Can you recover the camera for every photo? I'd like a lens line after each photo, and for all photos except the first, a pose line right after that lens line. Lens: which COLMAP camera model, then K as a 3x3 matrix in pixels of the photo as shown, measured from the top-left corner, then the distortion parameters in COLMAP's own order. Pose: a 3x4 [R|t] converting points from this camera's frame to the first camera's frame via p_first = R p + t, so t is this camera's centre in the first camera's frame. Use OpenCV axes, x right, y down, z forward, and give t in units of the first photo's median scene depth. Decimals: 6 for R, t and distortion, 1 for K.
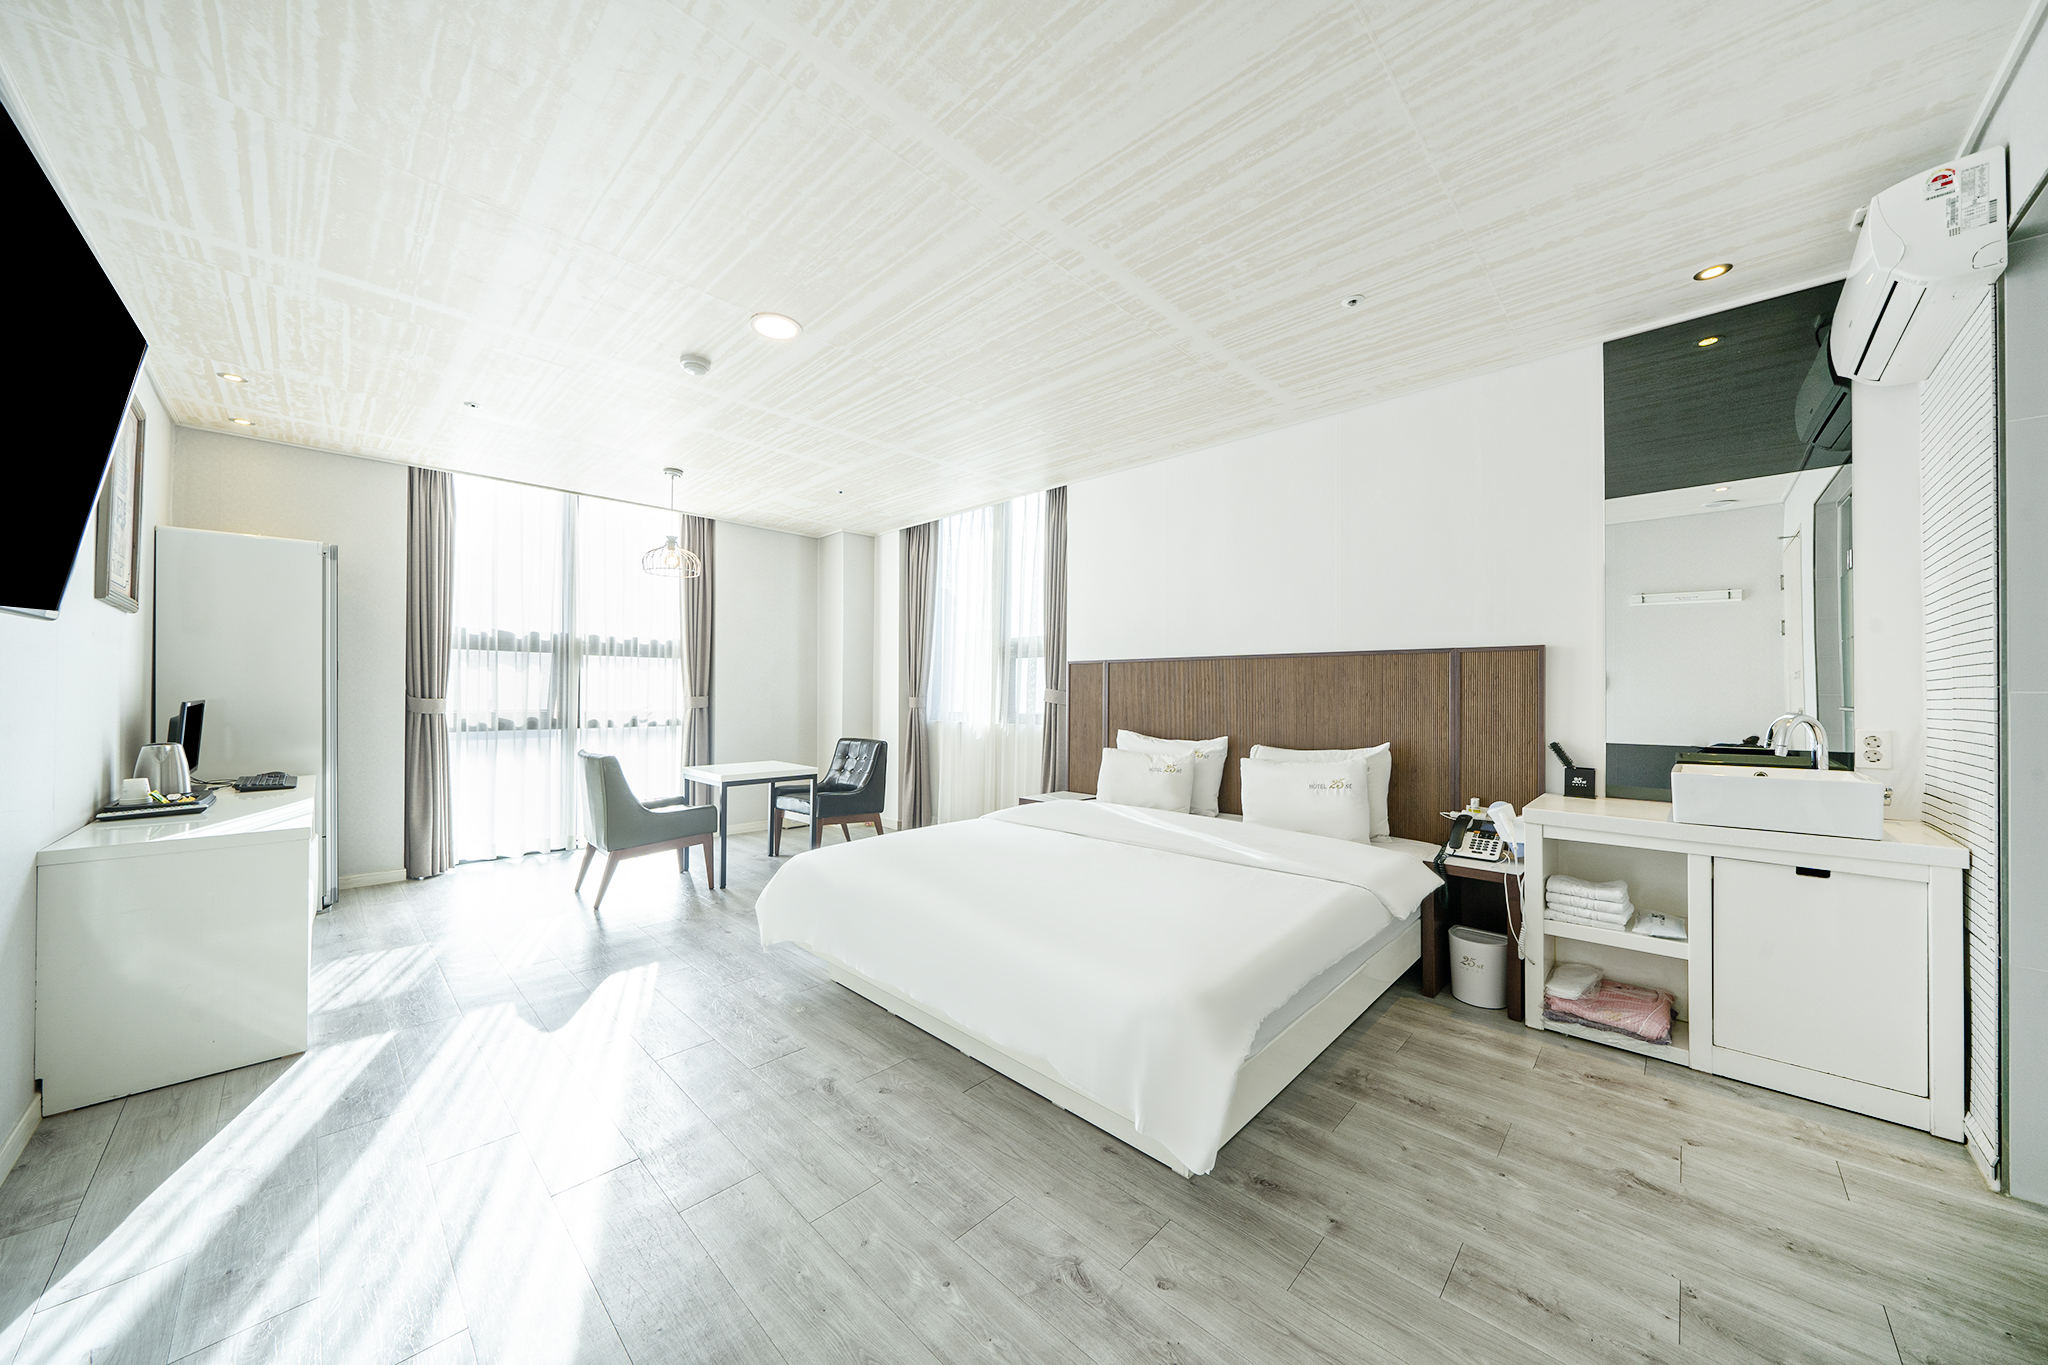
lens RADIAL K [[706.2, 0, 1024.0], [0, 706.2, 682.5], [0, 0, 1]] dist [0.006778, 0.000074]
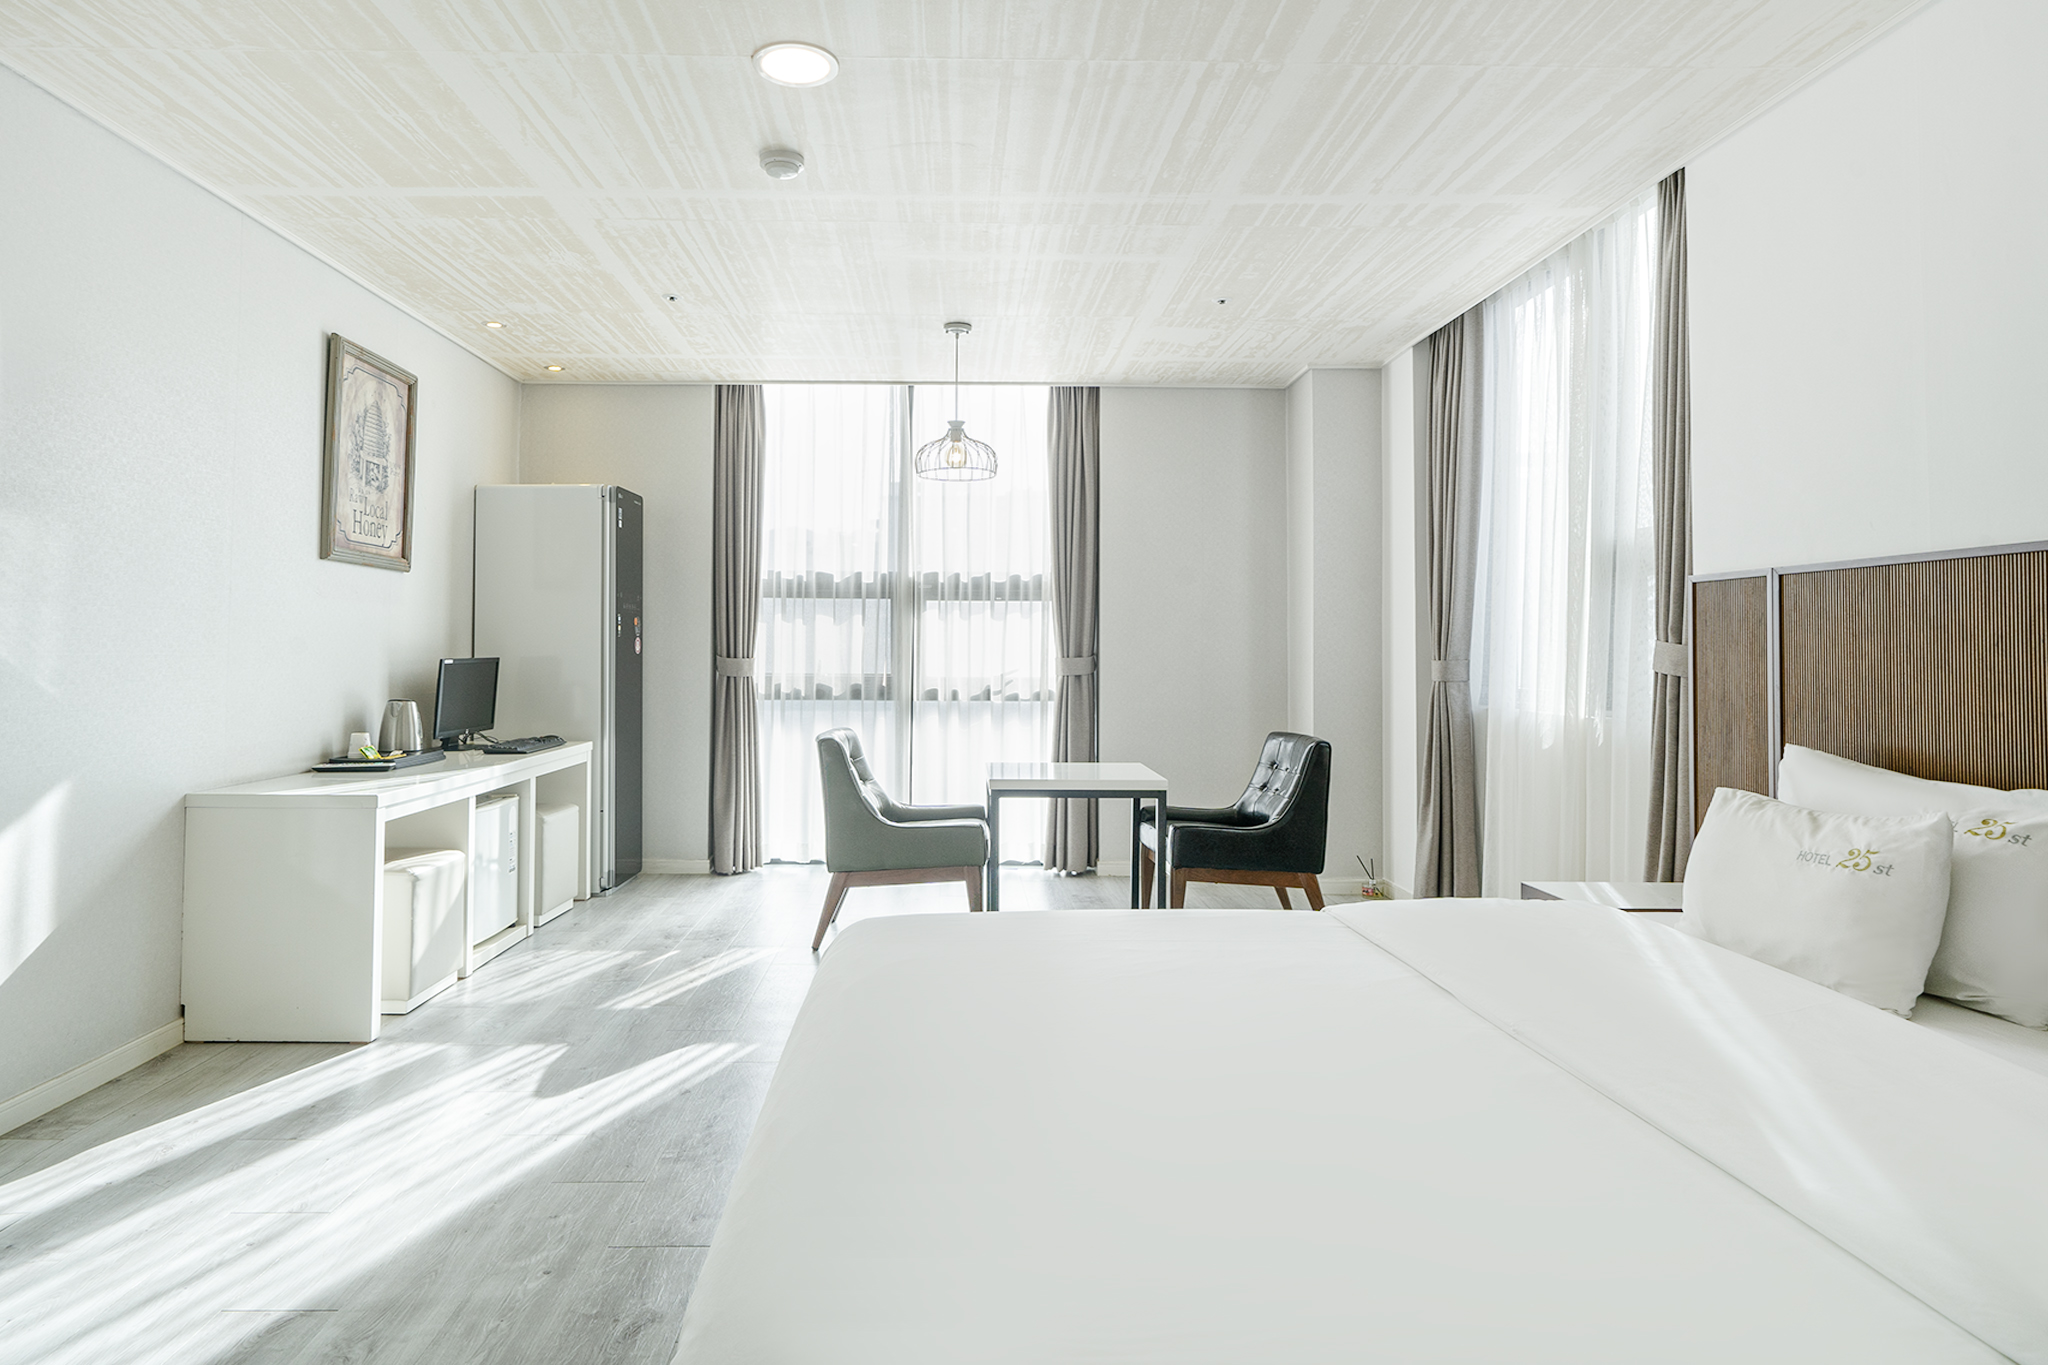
lens RADIAL K [[1119.3, 0, 1021.2], [0, 1119.3, 618.1], [0, 0, 1]] dist [-0.001629, 0.000269]
pose [[0.710545, -0.021211, -0.703332, 0.282850], [0.008895, 0.999736, -0.021164, 0.005487], [0.703595, 0.008782, 0.710547, 0.264018]]
